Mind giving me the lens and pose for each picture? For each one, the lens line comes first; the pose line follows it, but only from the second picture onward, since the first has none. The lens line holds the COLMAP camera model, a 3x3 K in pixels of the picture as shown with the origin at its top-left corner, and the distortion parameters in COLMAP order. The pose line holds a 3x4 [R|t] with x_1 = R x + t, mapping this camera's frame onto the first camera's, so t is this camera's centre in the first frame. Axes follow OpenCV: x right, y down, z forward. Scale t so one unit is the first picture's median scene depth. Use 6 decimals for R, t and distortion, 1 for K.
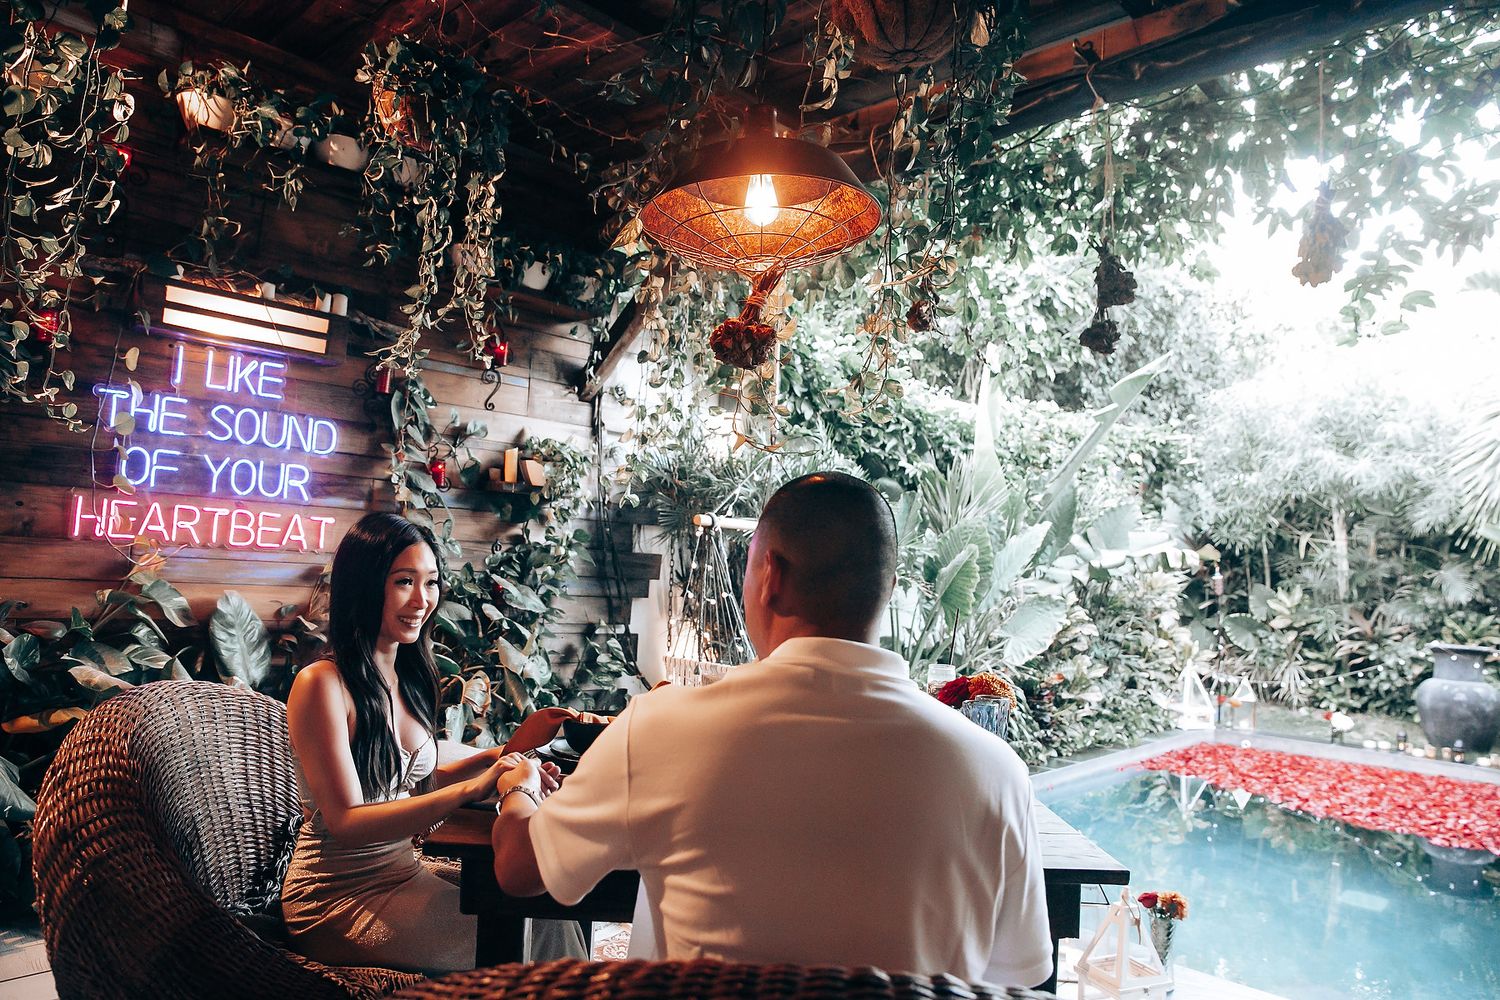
lens RADIAL K [[1014.9, 0, 756.5], [0, 1014.9, 503.1], [0, 0, 1]] dist [-0.108817, 0.077898]
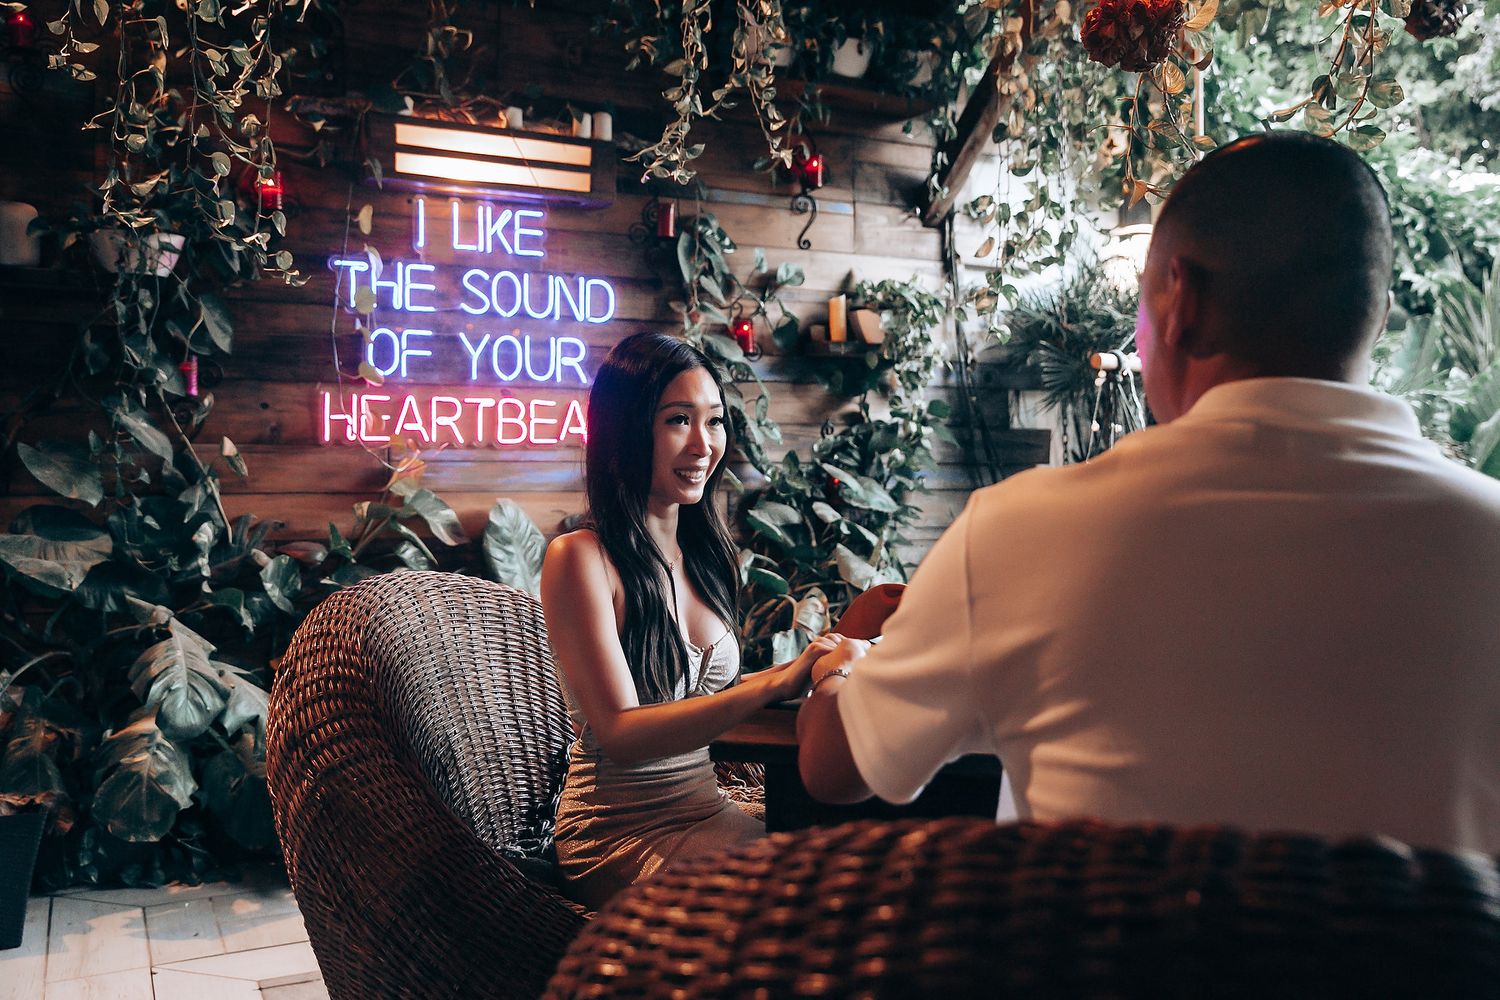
lens RADIAL K [[1328.9, 0, 754.8], [0, 1328.9, 510.7], [0, 0, 1]] dist [-0.069435, 0.138274]
pose [[0.947044, -0.050623, -0.317089, 0.005430], [0.075403, 0.994942, 0.066363, 0.041280], [0.312126, -0.086758, 0.946071, 0.038138]]
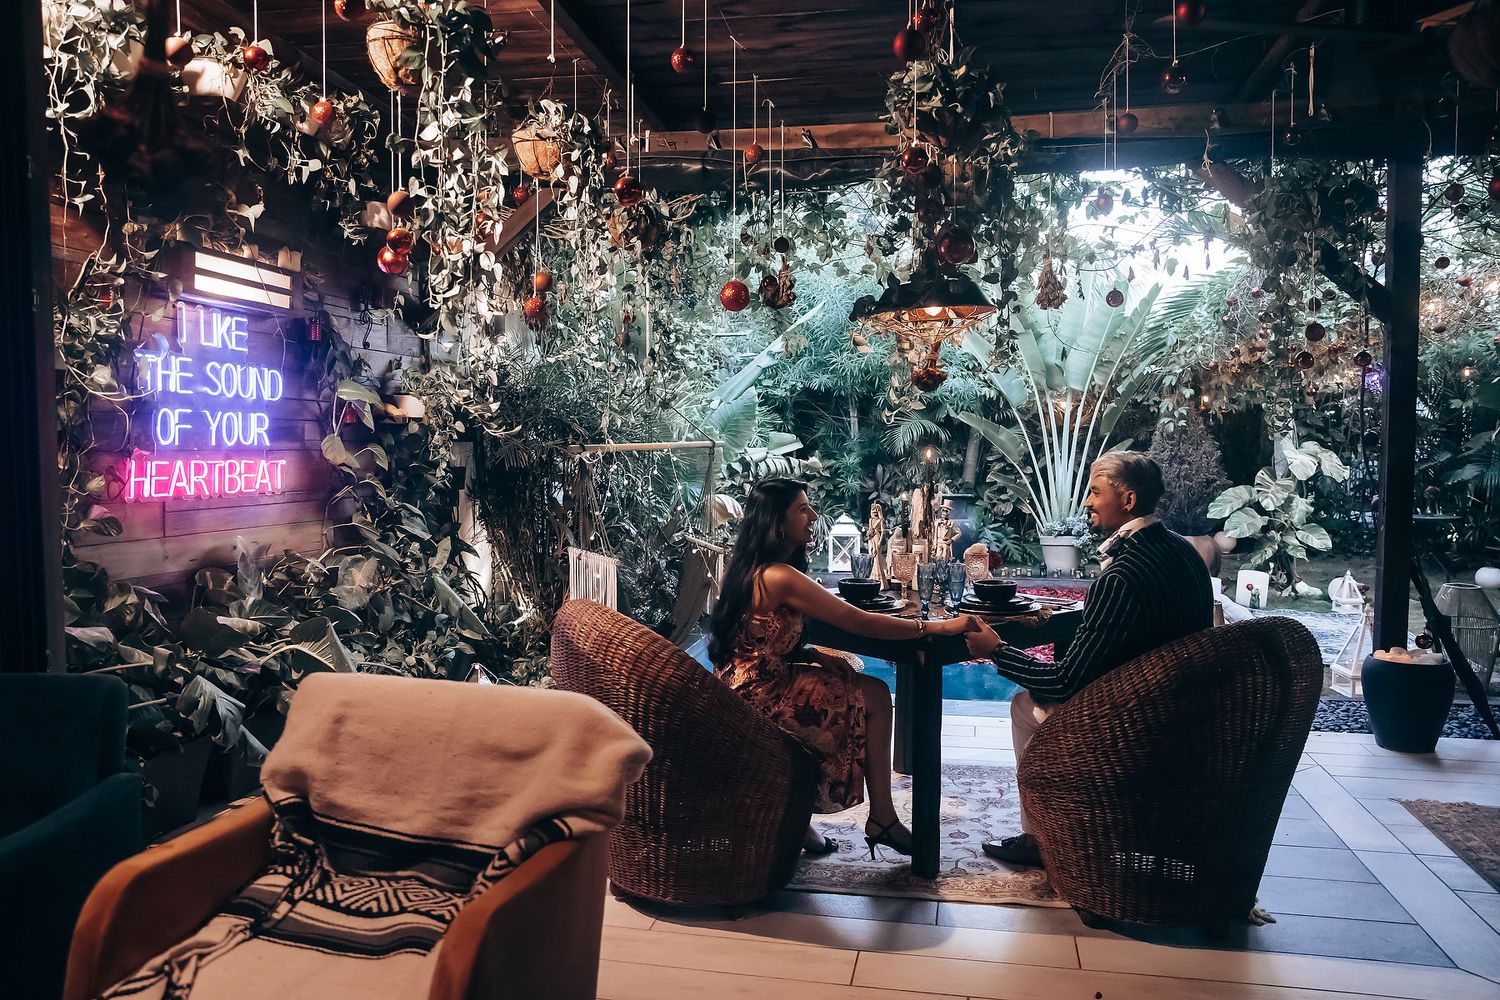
lens RADIAL K [[1120.8, 0, 758.6], [0, 1120.8, 490.0], [0, 0, 1]] dist [-0.105750, 0.095794]
pose [[0.829838, -0.077896, 0.552541, -0.710800], [0.010352, 0.992187, 0.124330, -0.102284], [-0.557909, -0.097453, 0.824160, -0.288043]]
